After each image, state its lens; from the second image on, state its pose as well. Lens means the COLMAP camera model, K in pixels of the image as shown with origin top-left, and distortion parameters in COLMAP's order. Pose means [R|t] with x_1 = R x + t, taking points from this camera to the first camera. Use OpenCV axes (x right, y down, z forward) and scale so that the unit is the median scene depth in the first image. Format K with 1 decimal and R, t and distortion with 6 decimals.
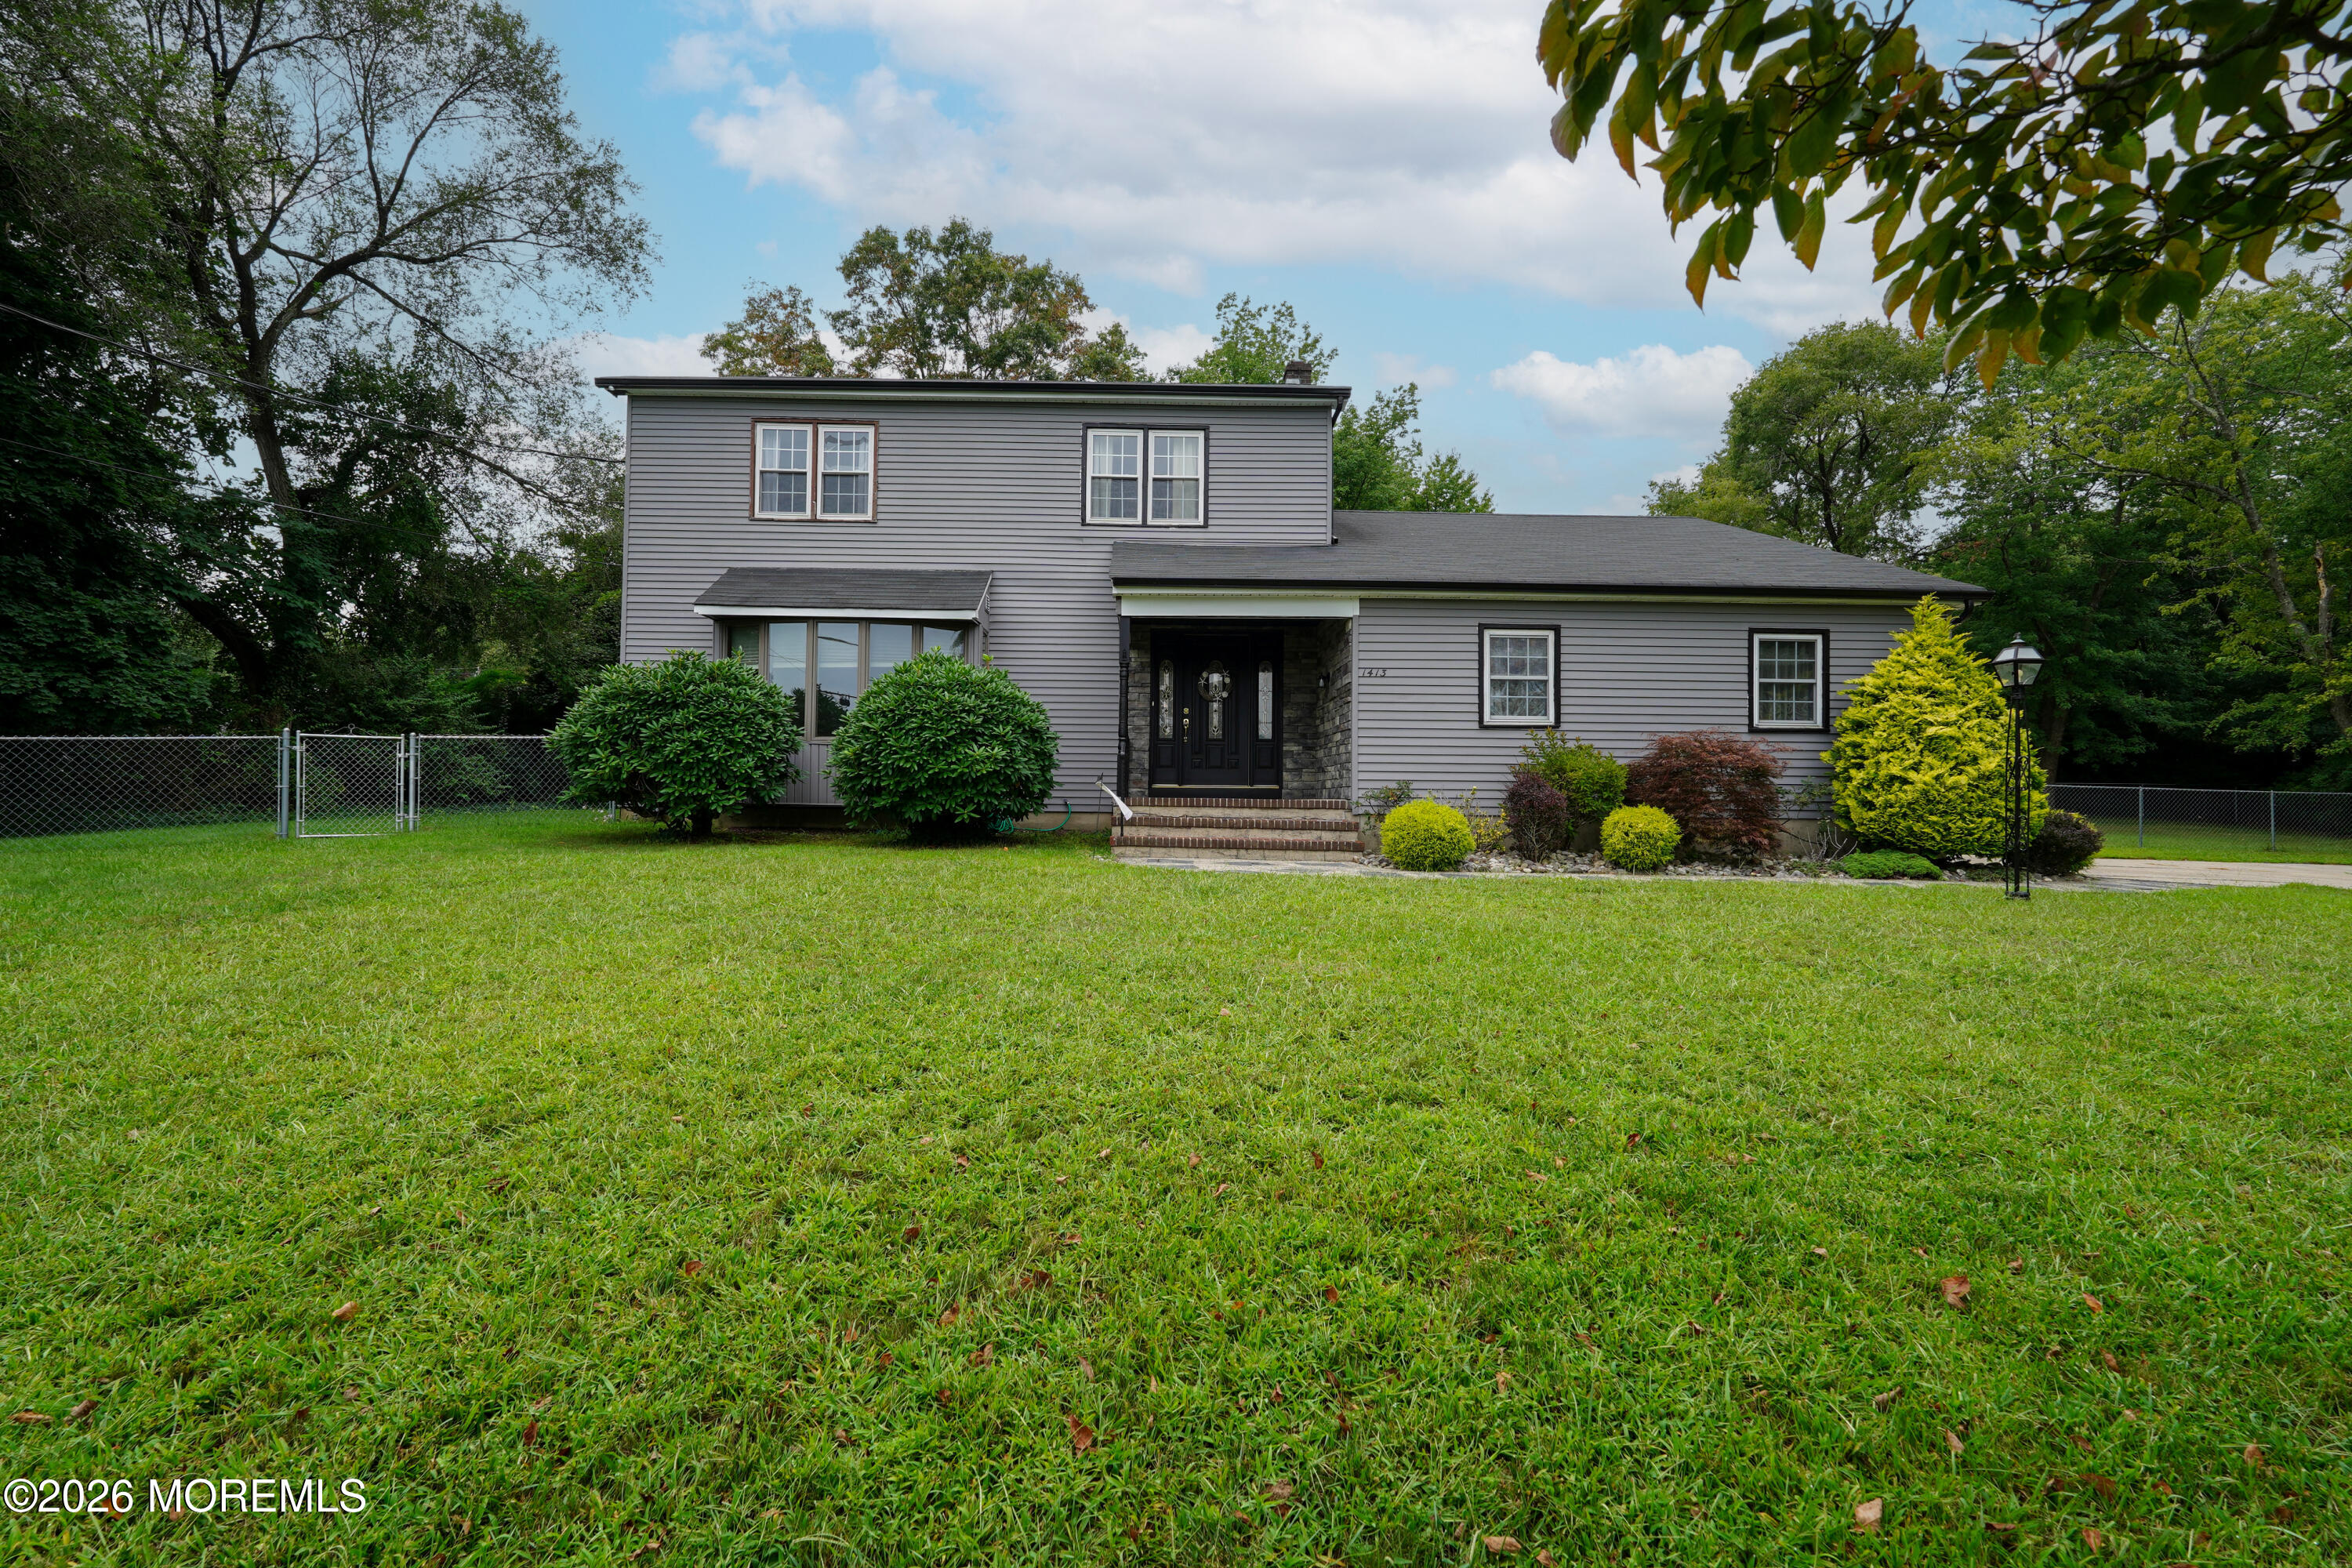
lens RADIAL K [[1001.5, 0, 1175.7], [0, 1001.5, 738.2], [0, 0, 1]] dist [-0.004223, 0.000127]
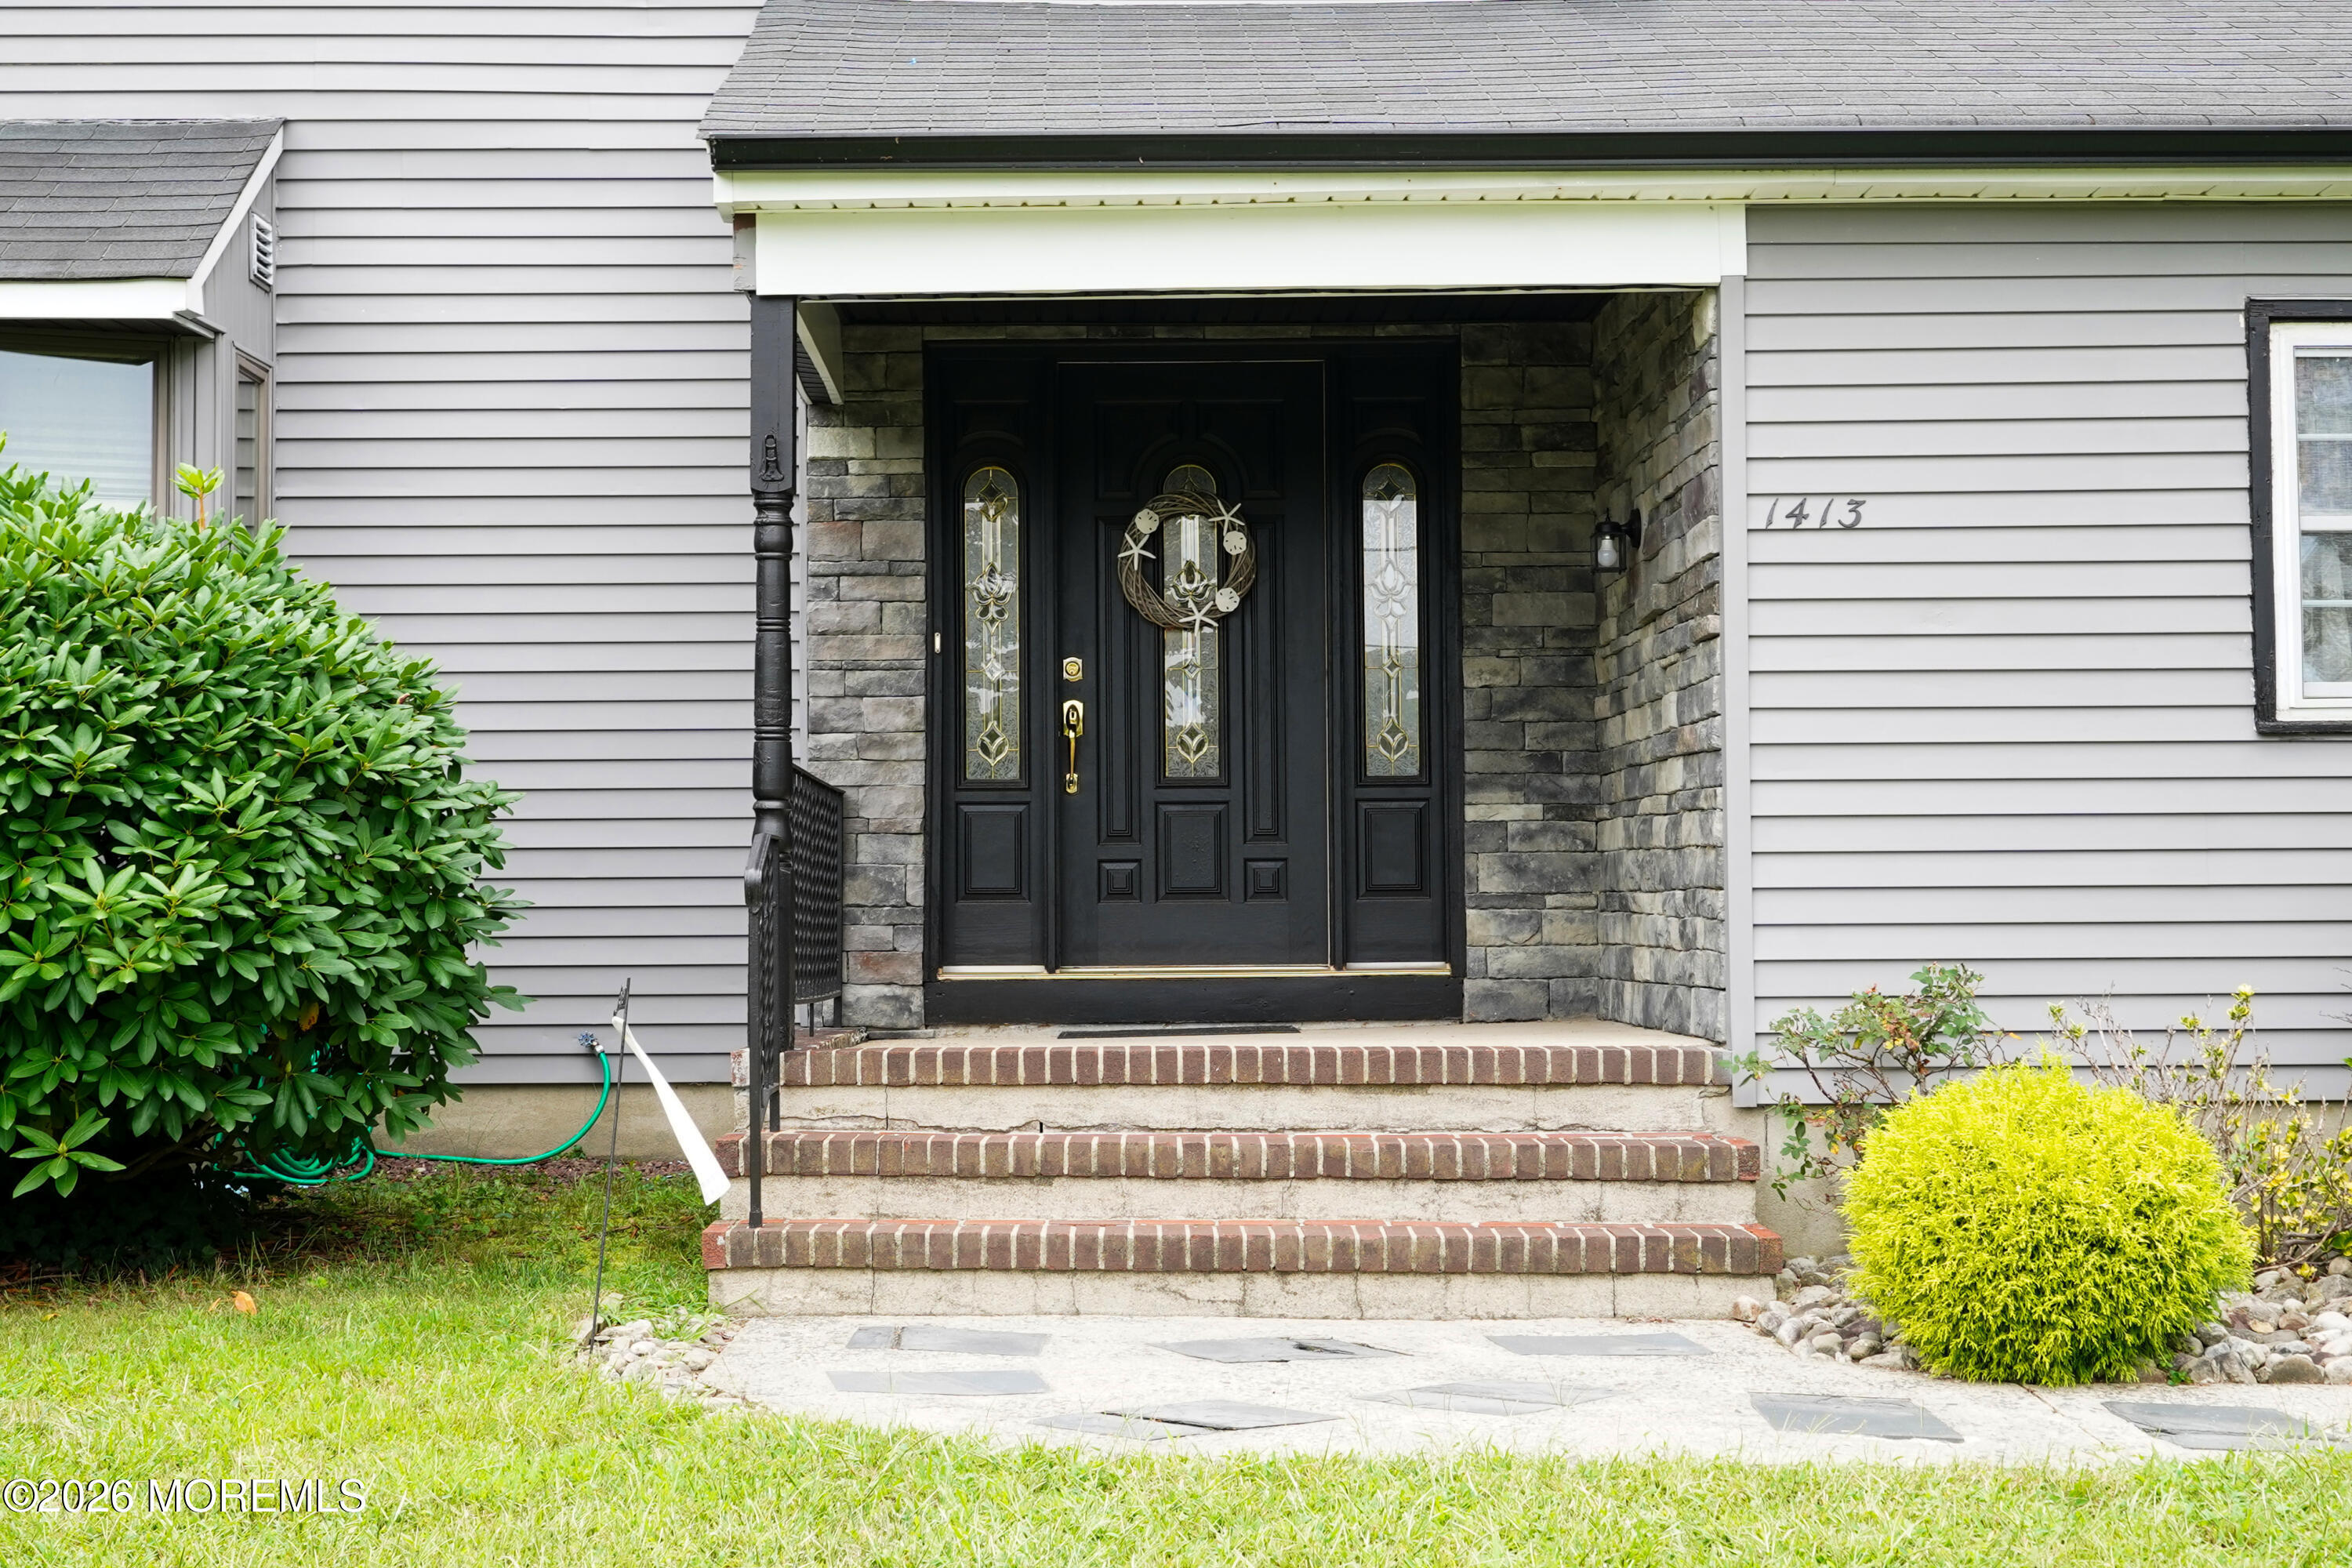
lens RADIAL K [[3409.3, 0, 1178.6], [0, 3409.3, 631.4], [0, 0, 1]] dist [0.018539, 0.013204]
pose [[0.999831, -0.016014, -0.009010, 0.052384], [0.015862, 0.999735, -0.016705, -0.025723], [0.009275, 0.016559, 0.999820, 0.179053]]
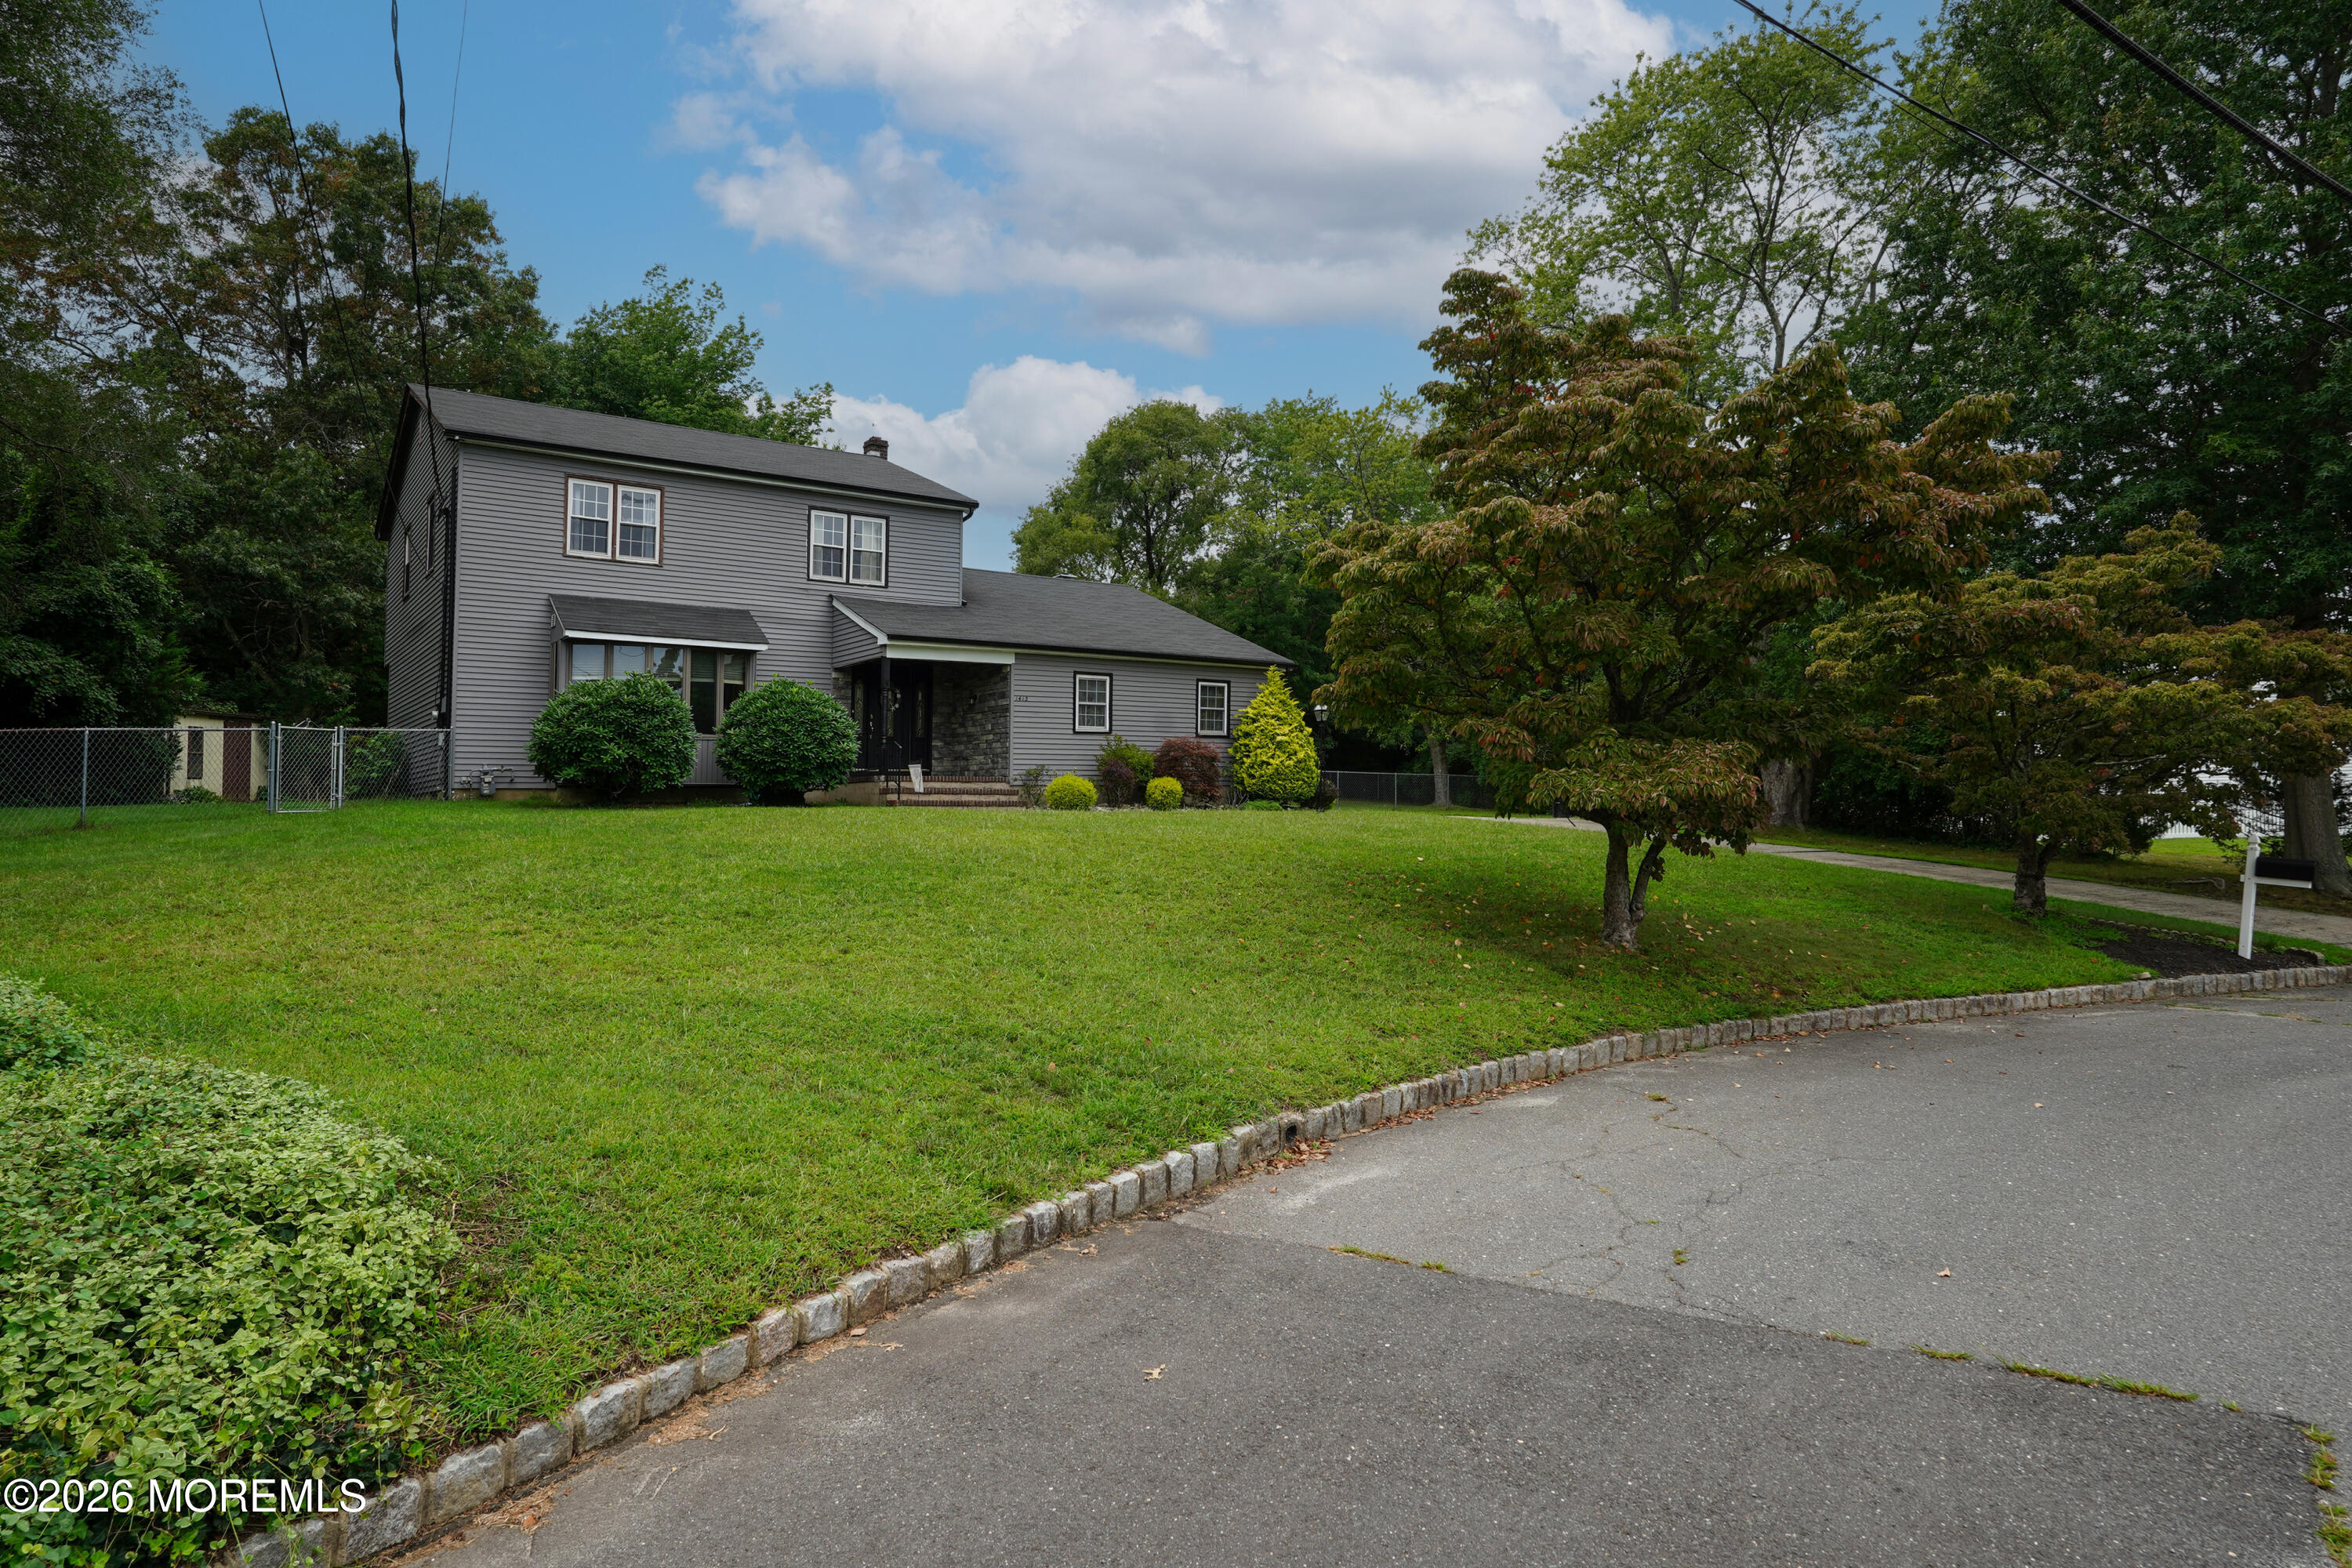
lens RADIAL K [[1316.8, 0, 1176.0], [0, 1316.8, 784.0], [0, 0, 1]] dist [0.002914, 0.000205]
pose [[0.785198, -0.010814, 0.619151, -0.947041], [-0.017104, 0.999087, 0.039141, -0.014453], [-0.619009, -0.041323, 0.784296, -0.857196]]
